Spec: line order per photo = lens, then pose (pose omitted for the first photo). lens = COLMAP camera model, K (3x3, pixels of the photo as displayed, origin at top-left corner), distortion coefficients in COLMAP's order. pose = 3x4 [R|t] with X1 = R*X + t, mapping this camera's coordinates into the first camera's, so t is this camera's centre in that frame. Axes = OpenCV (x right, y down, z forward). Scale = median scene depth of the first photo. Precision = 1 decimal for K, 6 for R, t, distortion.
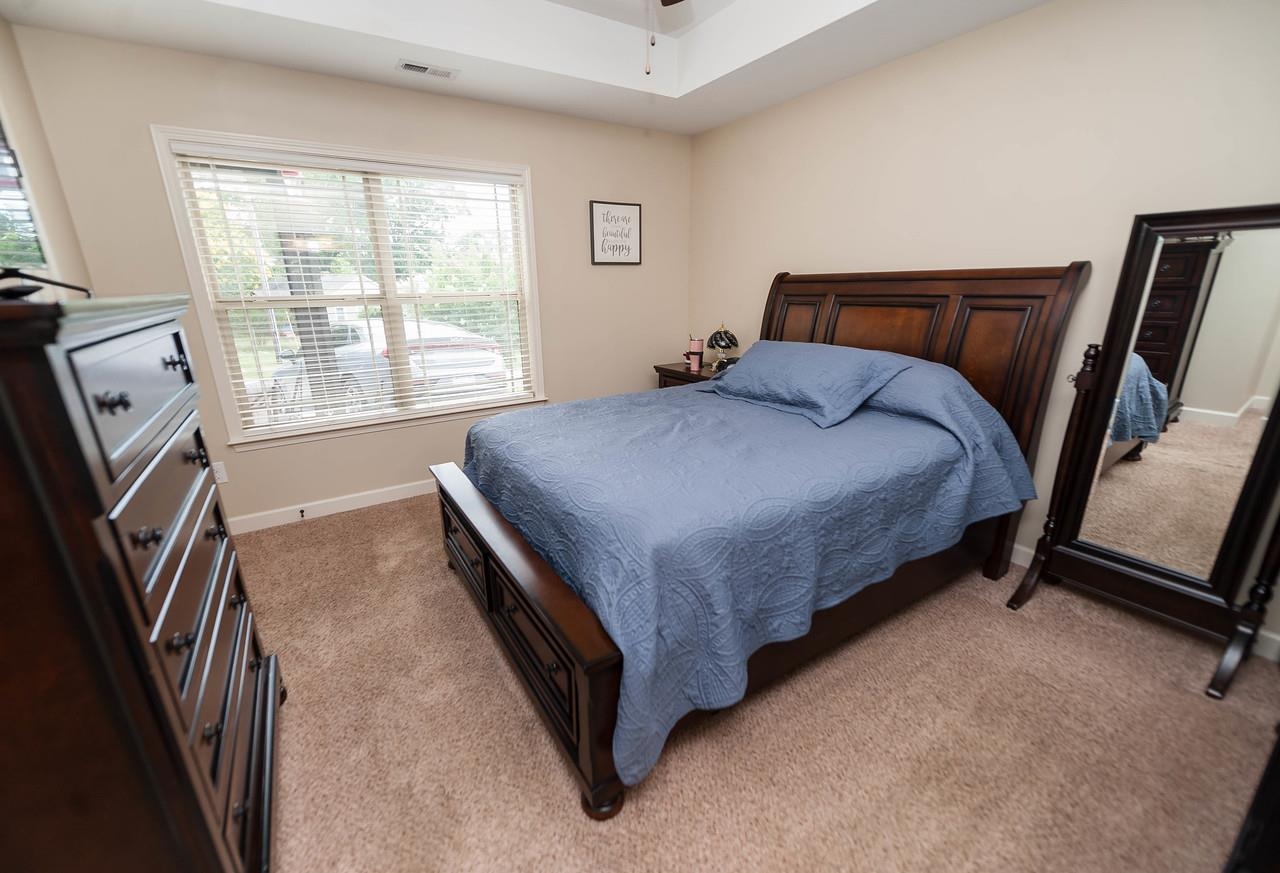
lens RADIAL K [[502.1, 0, 640.0], [0, 502.1, 436.5], [0, 0, 1]] dist [-0.001518, -0.000063]
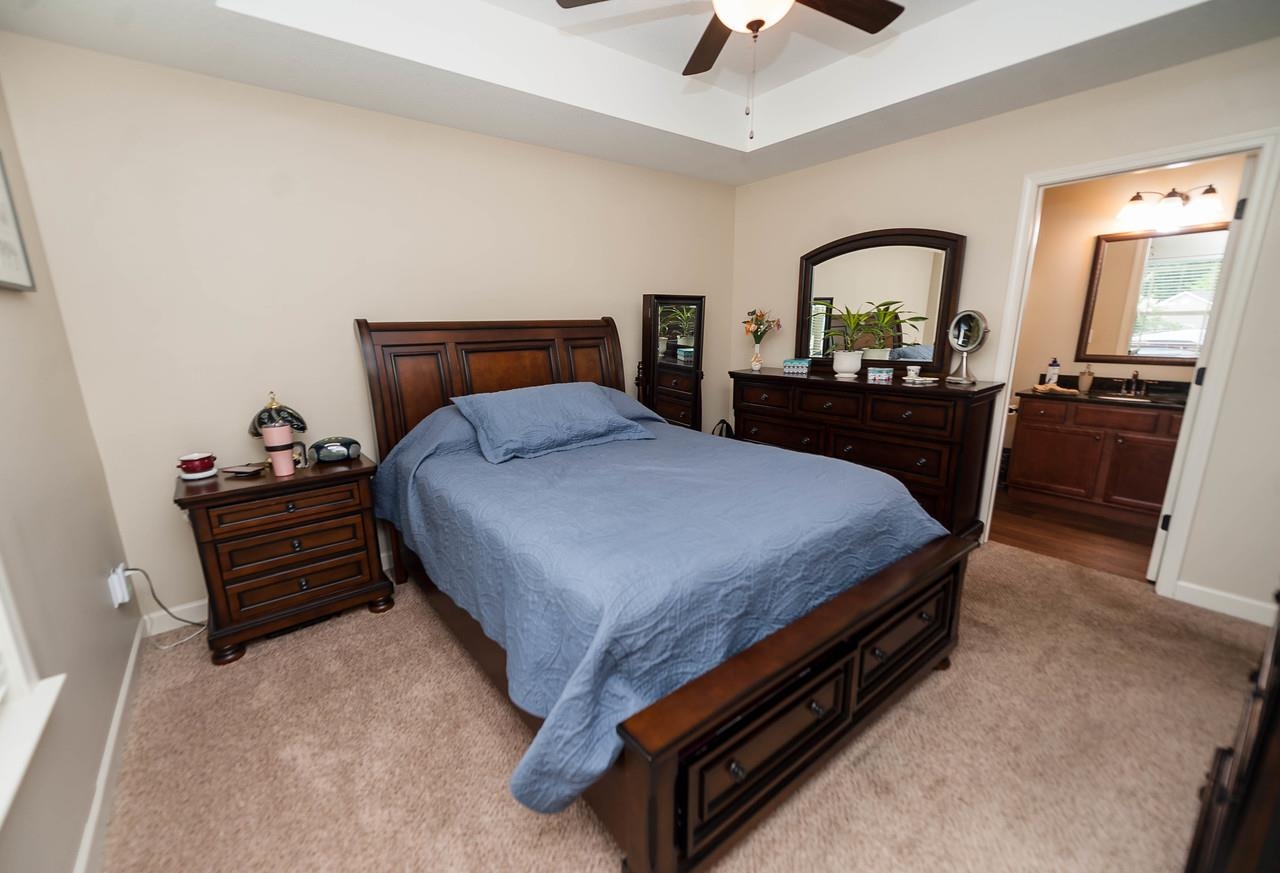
lens RADIAL K [[502.1, 0, 640.0], [0, 502.1, 436.5], [0, 0, 1]] dist [-0.001518, -0.000063]
pose [[-0.105822, -0.202280, 0.973594, -0.632995], [0.299177, 0.927250, 0.225170, -0.229398], [-0.948312, 0.315105, -0.037606, 0.768085]]
